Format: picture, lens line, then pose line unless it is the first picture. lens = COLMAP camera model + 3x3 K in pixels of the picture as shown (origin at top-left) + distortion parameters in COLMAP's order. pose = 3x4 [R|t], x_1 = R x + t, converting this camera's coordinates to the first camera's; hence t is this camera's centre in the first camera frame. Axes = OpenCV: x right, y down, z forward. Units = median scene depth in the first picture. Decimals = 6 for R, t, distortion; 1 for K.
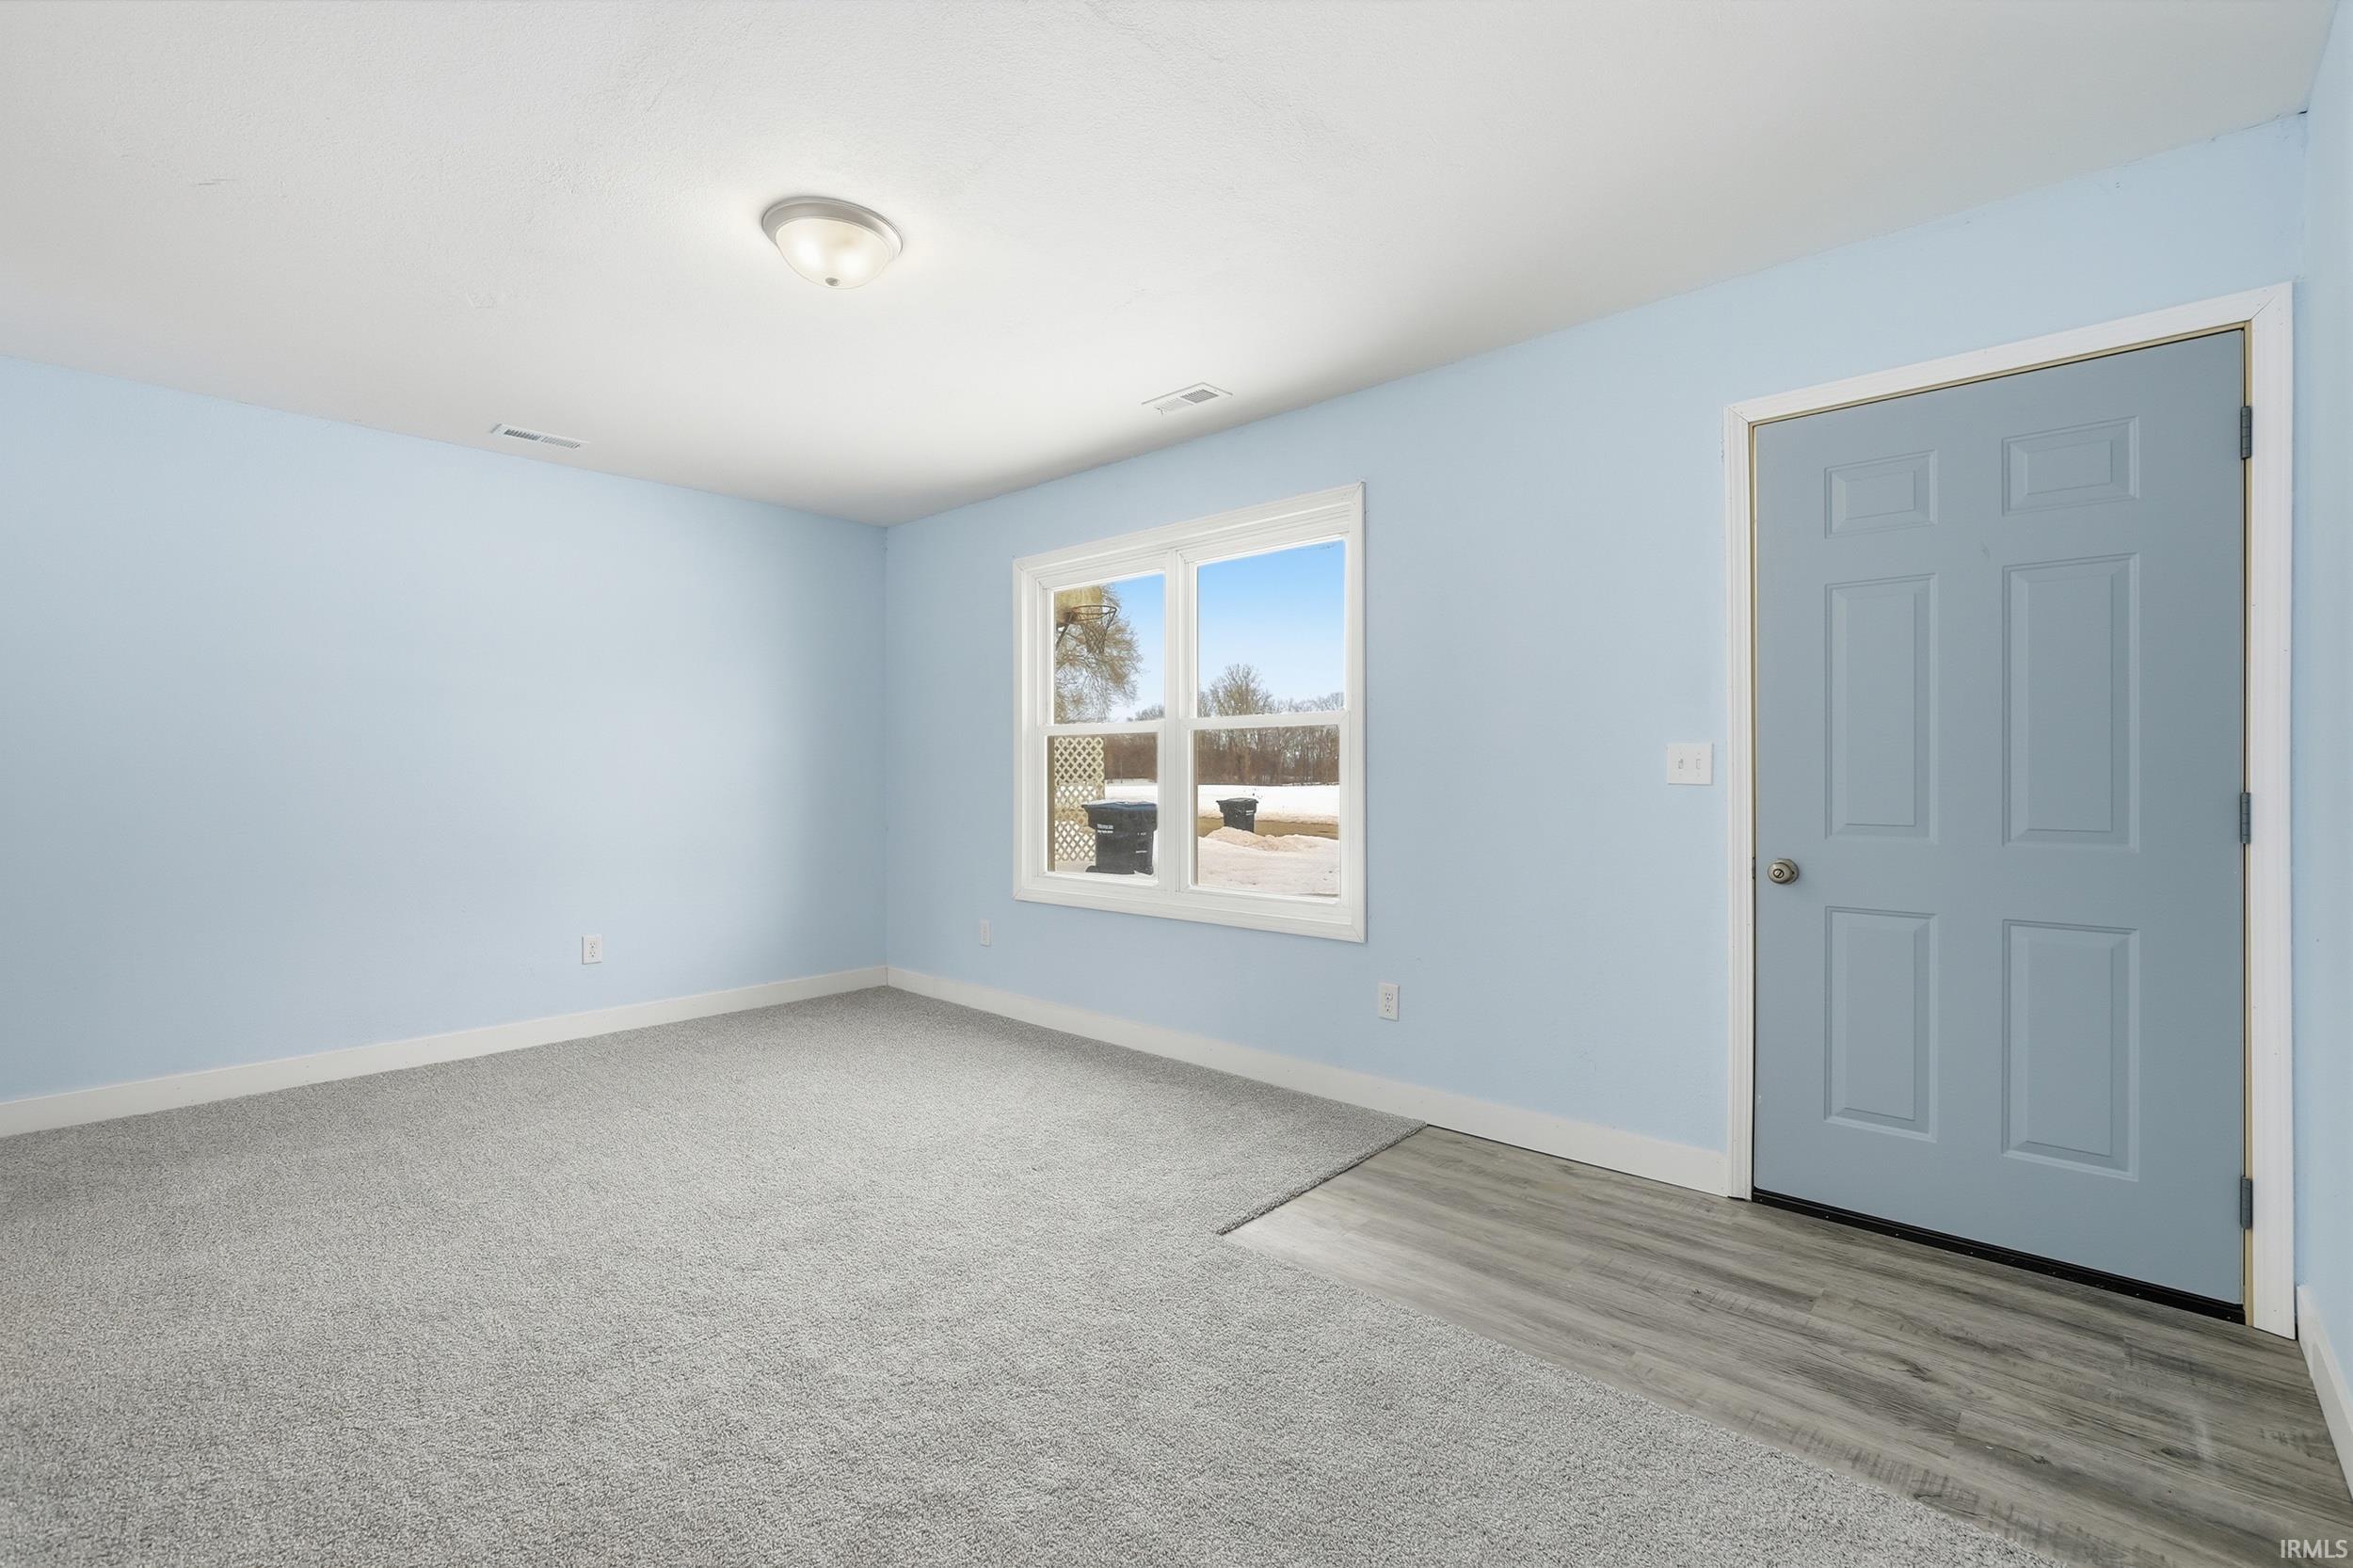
lens RADIAL K [[1048.2, 0, 1195.2], [0, 1048.2, 772.8], [0, 0, 1]] dist [-0.009328, -0.000864]
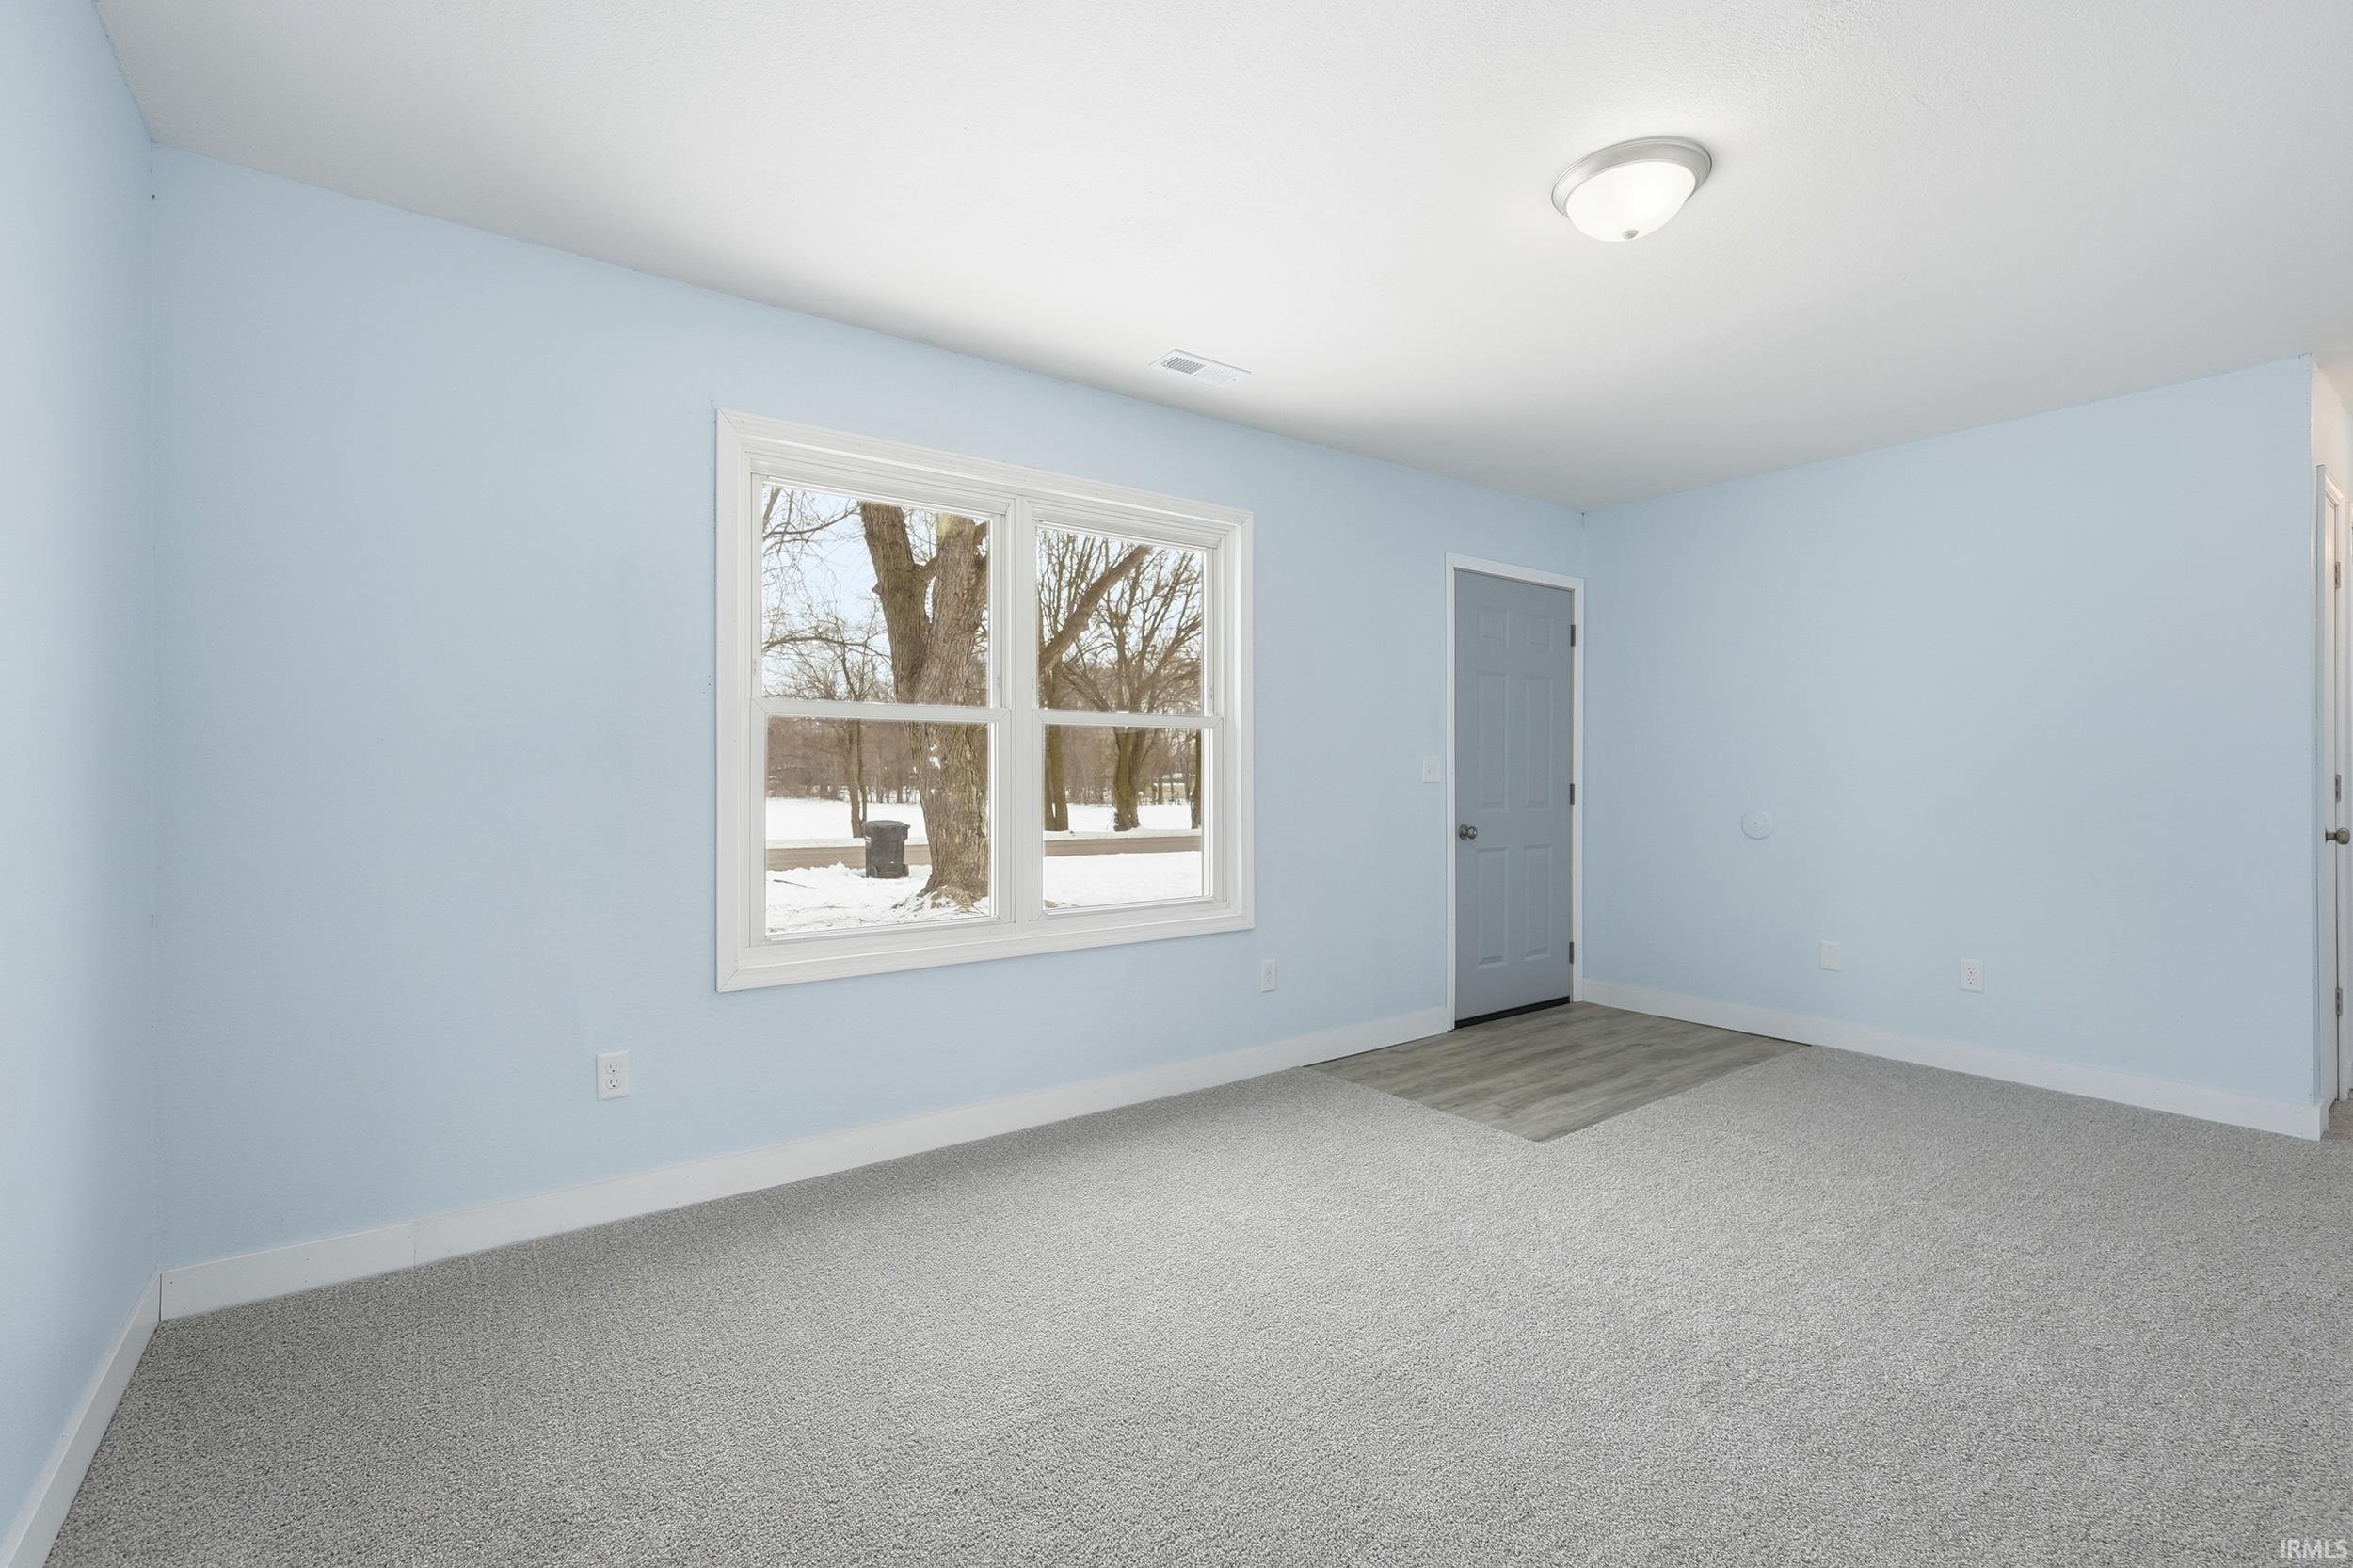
lens RADIAL K [[1048.2, 0, 1195.2], [0, 1048.2, 772.8], [0, 0, 1]] dist [-0.009328, -0.000864]
pose [[0.173897, 0.000117, 0.984764, -1.227154], [-0.005821, 0.999983, 0.000909, -0.003218], [-0.984747, -0.005891, 0.173895, 1.138276]]
